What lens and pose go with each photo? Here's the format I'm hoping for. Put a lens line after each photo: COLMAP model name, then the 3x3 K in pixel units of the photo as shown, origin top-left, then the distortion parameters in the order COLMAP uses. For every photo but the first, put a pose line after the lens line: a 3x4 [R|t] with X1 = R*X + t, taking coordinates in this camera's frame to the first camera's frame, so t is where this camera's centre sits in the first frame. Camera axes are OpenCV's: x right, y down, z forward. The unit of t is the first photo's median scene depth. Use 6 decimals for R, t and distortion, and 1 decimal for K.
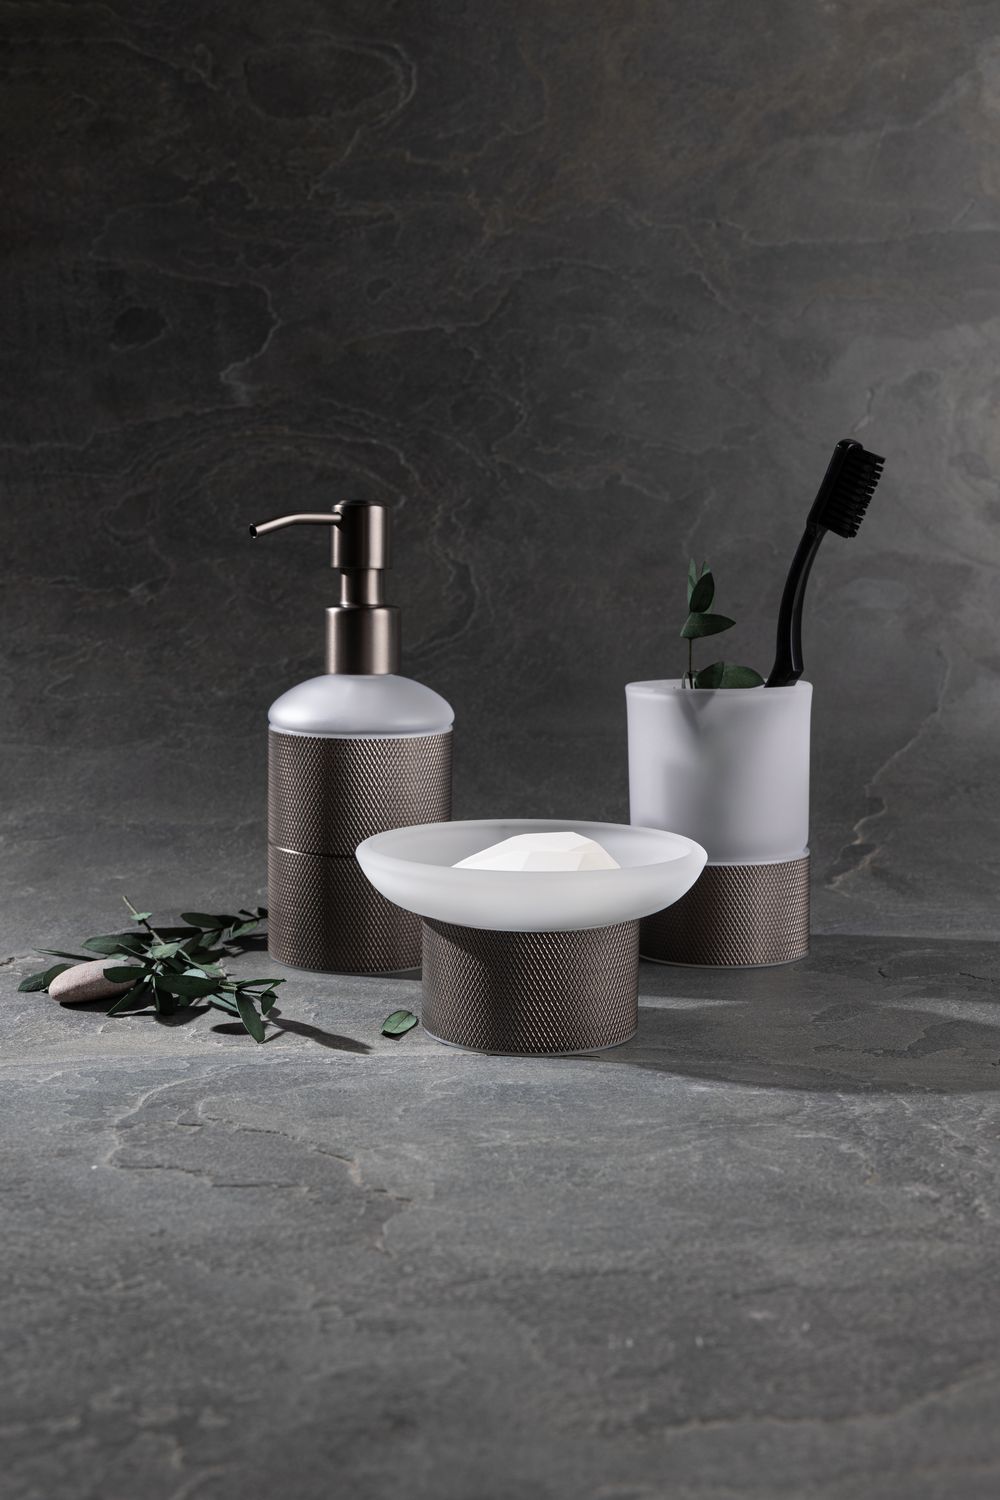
lens RADIAL K [[1734.5, 0, 495.0], [0, 1734.5, 742.3], [0, 0, 1]] dist [0.002911, -0.002166]
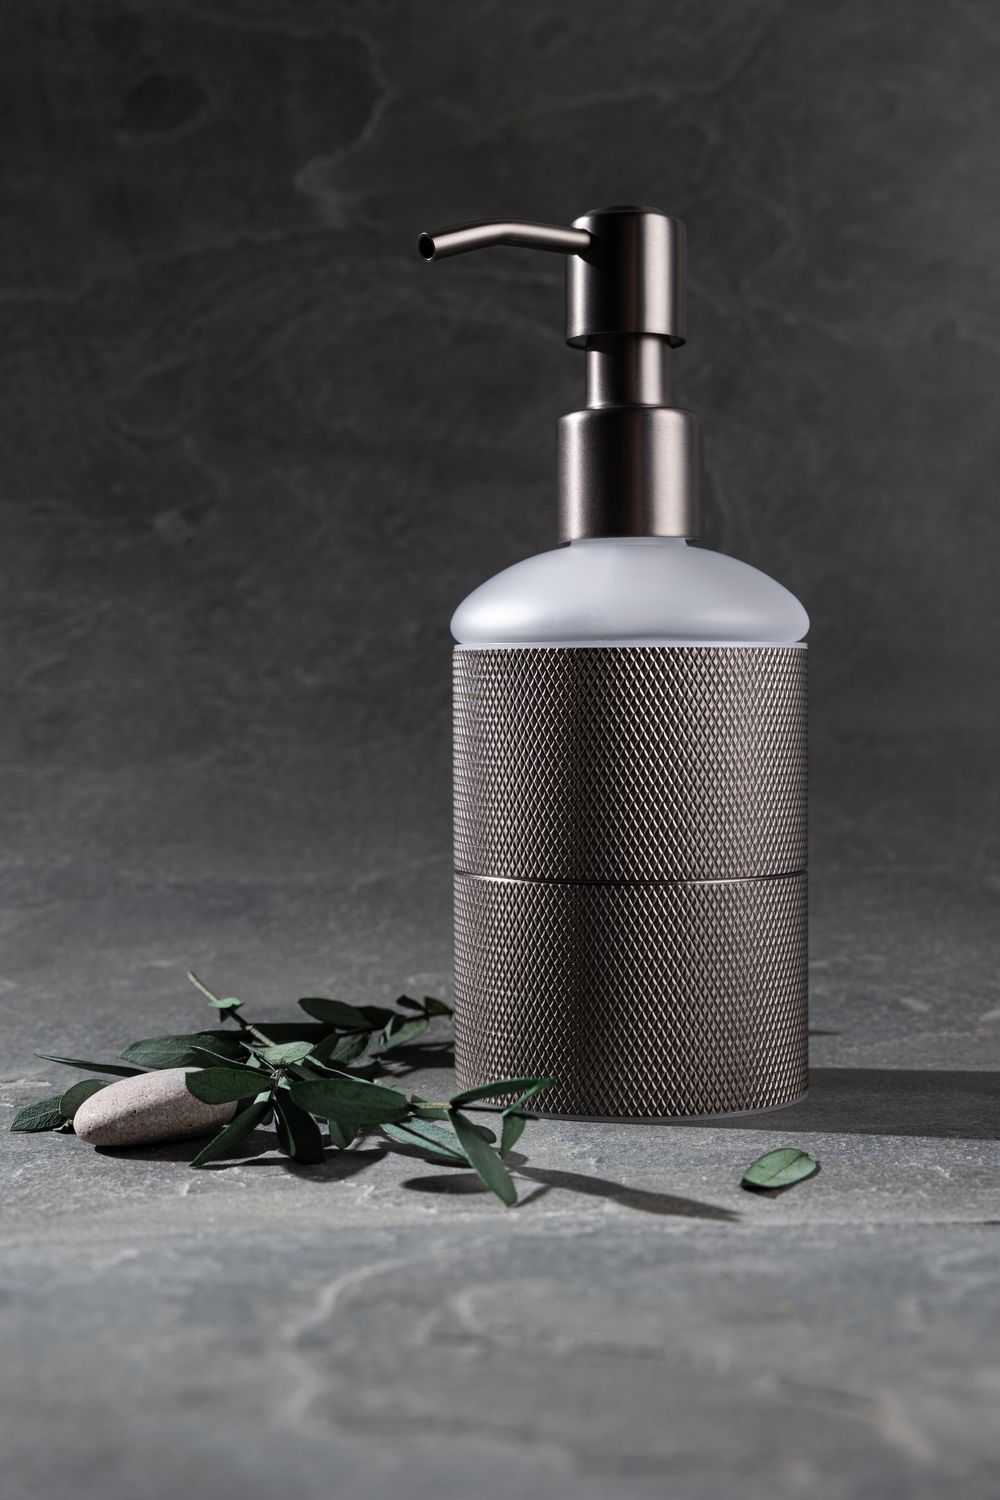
lens RADIAL K [[2376.9, 0, 468.2], [0, 2376.9, 732.8], [0, 0, 1]] dist [0.098571, -0.023512]
pose [[0.999113, -0.014913, -0.039385, -0.071633], [0.011782, 0.996839, -0.078574, 0.055546], [0.040433, 0.078041, 0.996130, 0.185741]]
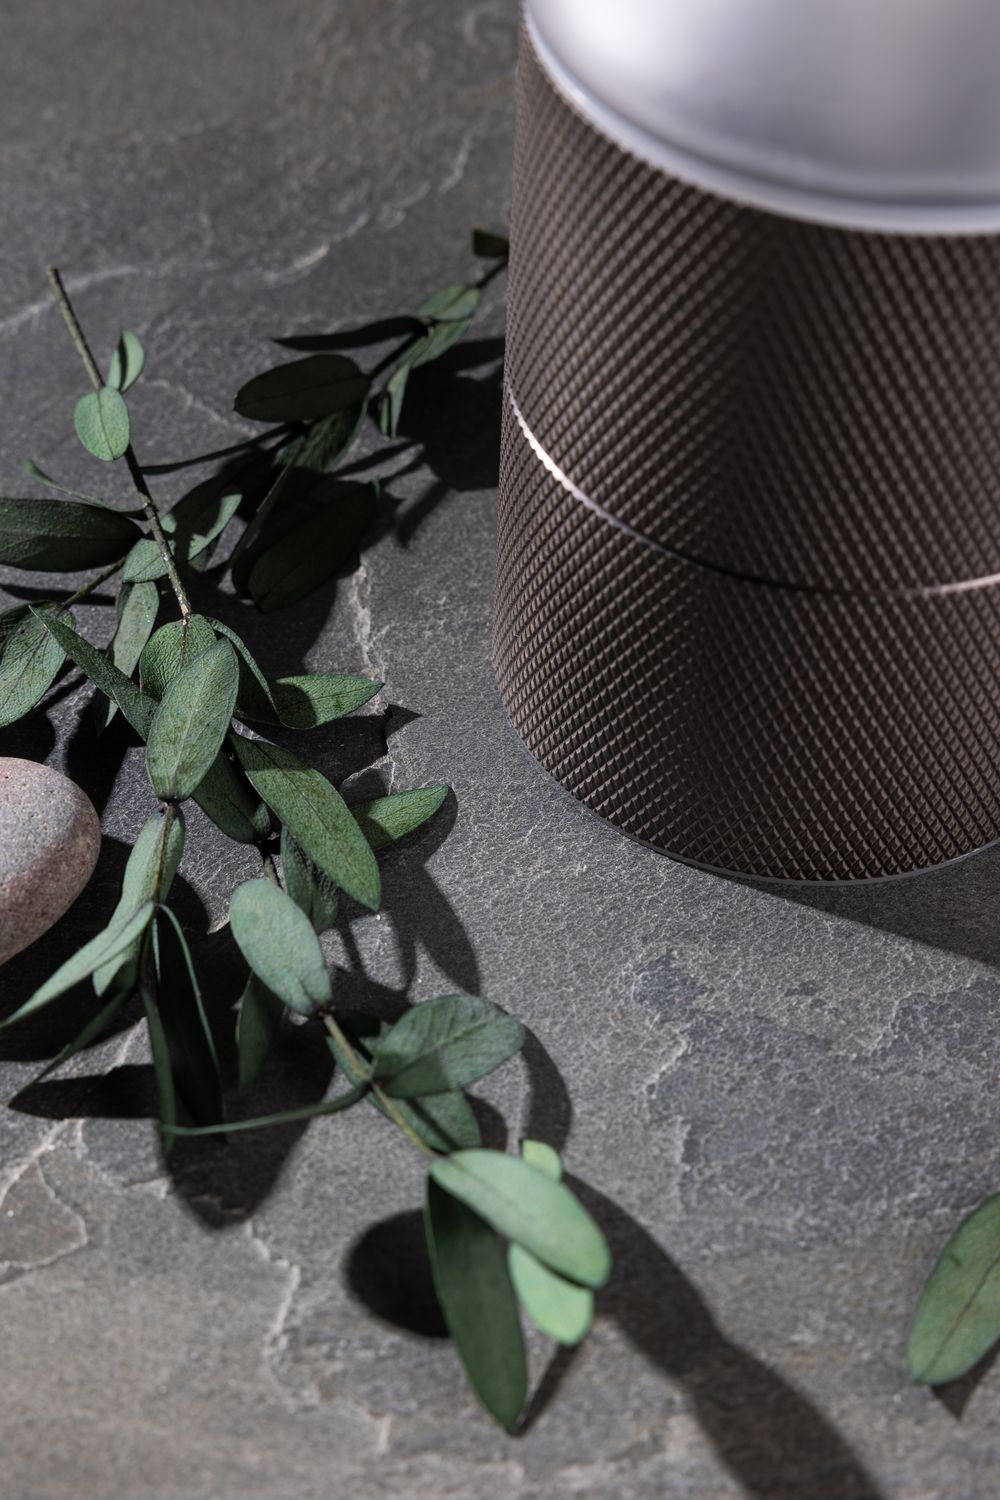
lens RADIAL K [[2936.6, 0, 500.0], [0, 2936.6, 750.0], [0, 0, 1]] dist [0.034720, 0.179931]
pose [[0.993880, 0.092928, -0.059721, -0.071510], [-0.028761, 0.739686, 0.672337, -0.152082], [0.106654, -0.666505, 0.737832, 0.425667]]
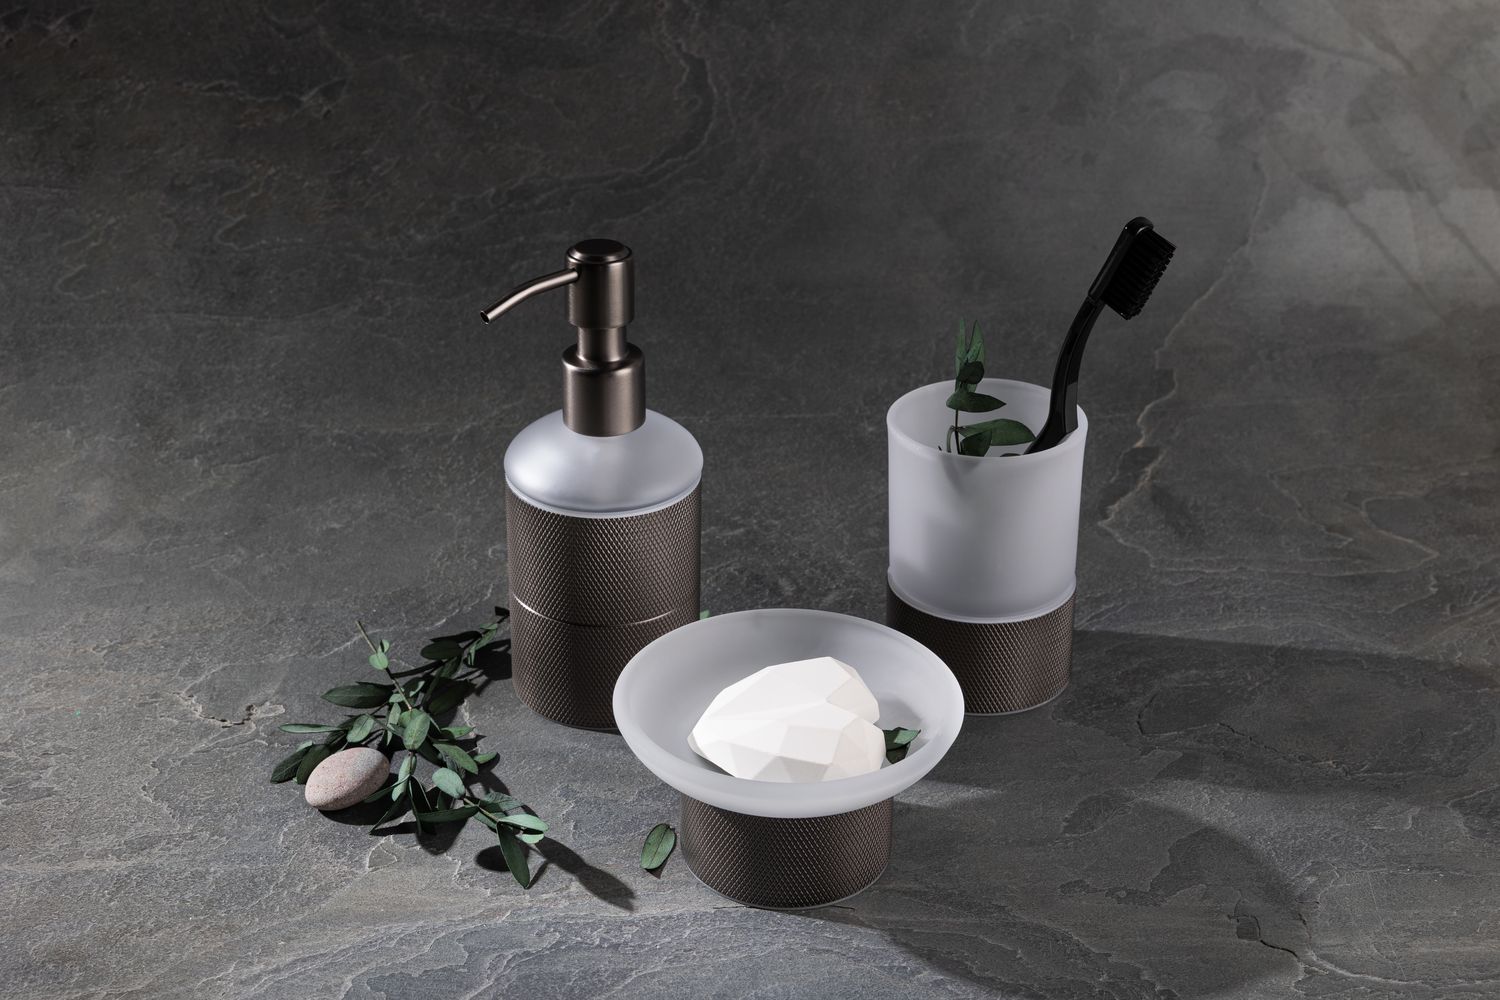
lens RADIAL K [[2303.3, 0, 750.0], [0, 2303.3, 500.0], [0, 0, 1]] dist [0.049361, -0.098786]
pose [[0.999844, -0.007995, 0.015762, -0.013126], [0.001634, 0.929821, 0.368008, -0.330795], [-0.017598, -0.367925, 0.929689, -0.119052]]
